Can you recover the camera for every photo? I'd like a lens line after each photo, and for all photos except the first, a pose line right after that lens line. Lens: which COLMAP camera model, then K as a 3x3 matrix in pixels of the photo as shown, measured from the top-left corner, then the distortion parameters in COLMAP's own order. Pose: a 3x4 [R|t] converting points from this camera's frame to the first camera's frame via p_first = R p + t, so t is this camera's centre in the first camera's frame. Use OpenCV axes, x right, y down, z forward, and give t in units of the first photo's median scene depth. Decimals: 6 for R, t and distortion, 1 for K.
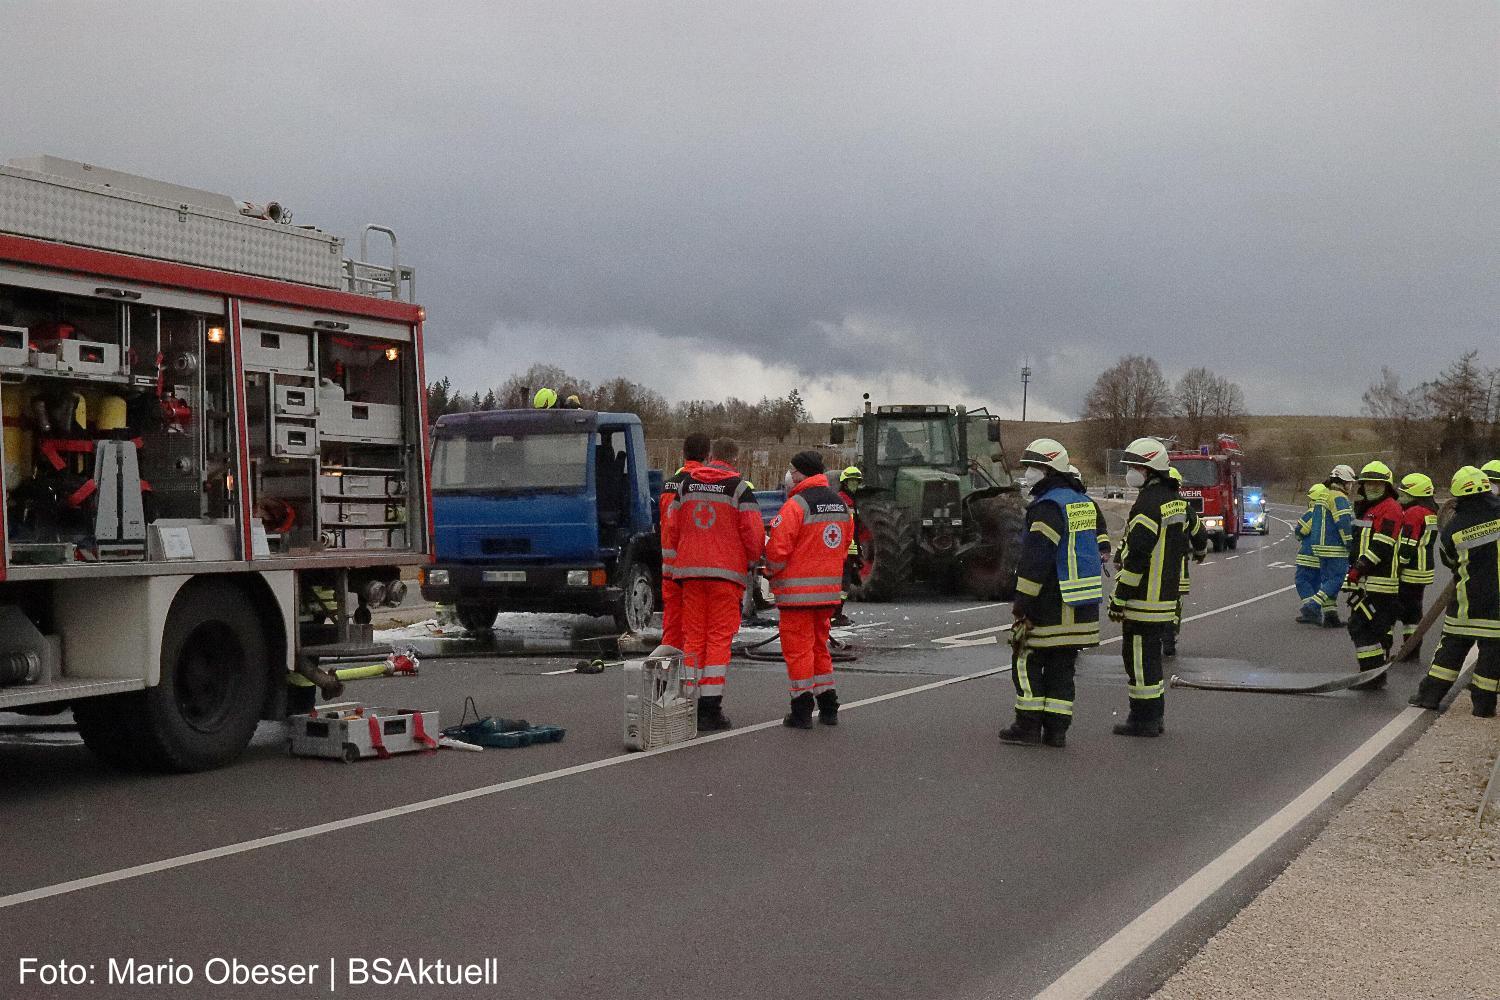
lens RADIAL K [[1951.9, 0, 753.1], [0, 1951.9, 488.7], [0, 0, 1]] dist [-0.009211, -0.029034]
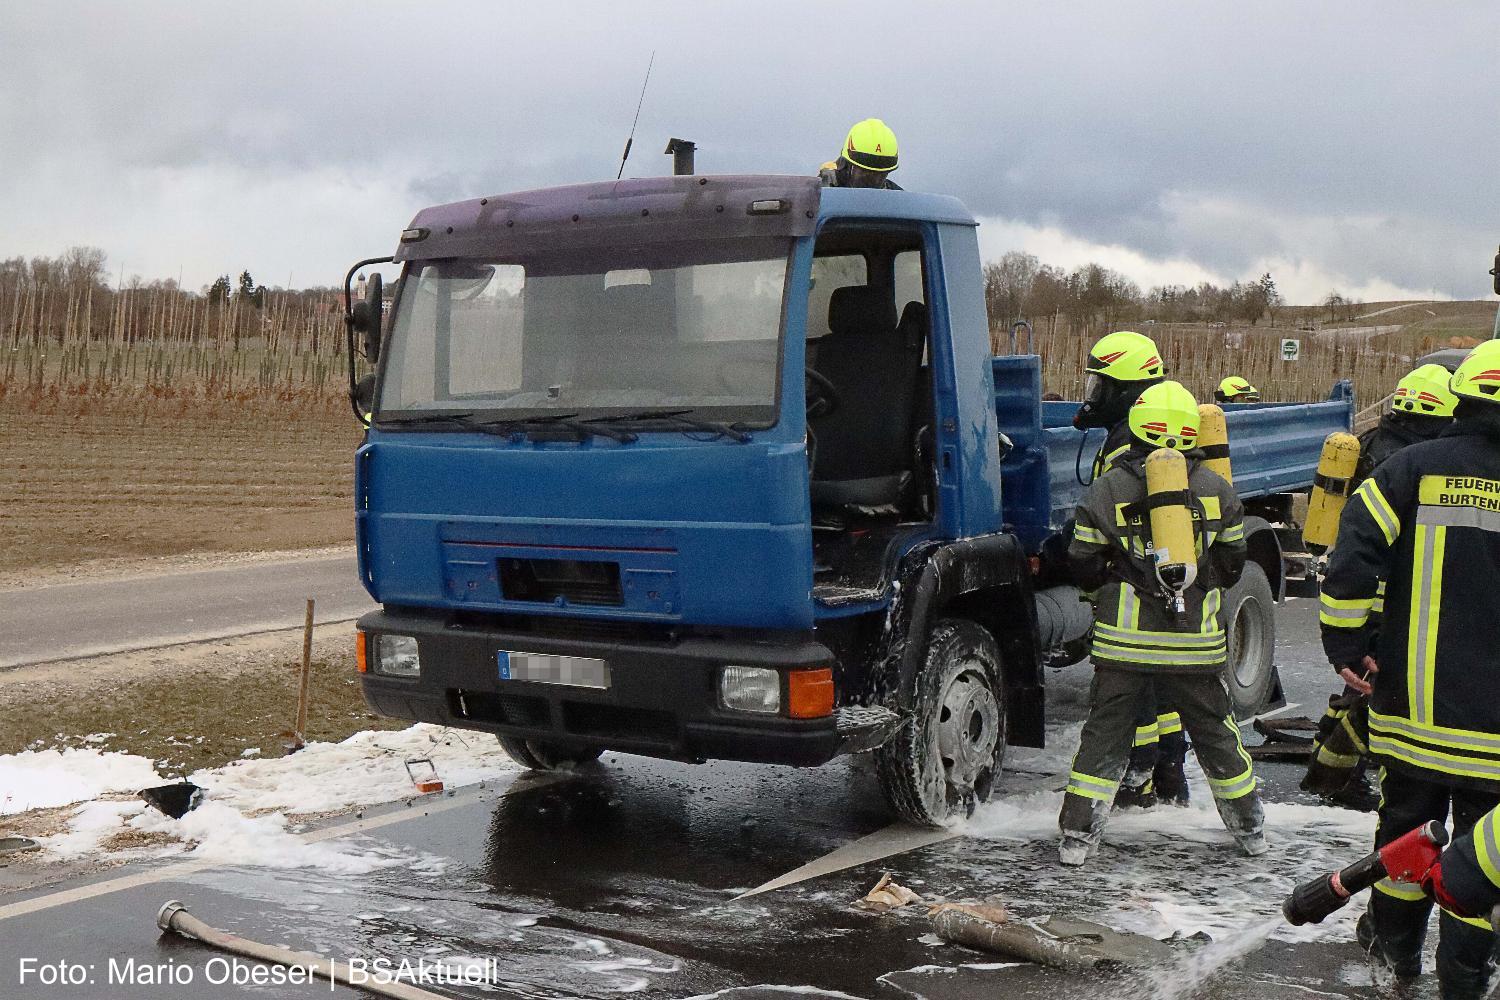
lens RADIAL K [[1951.9, 0, 753.1], [0, 1951.9, 488.7], [0, 0, 1]] dist [-0.009211, -0.029034]
pose [[0.970733, 0.012141, -0.239856, -0.011074], [0.002028, 0.998271, 0.058739, -0.006687], [0.240154, -0.057506, 0.969030, 0.663864]]
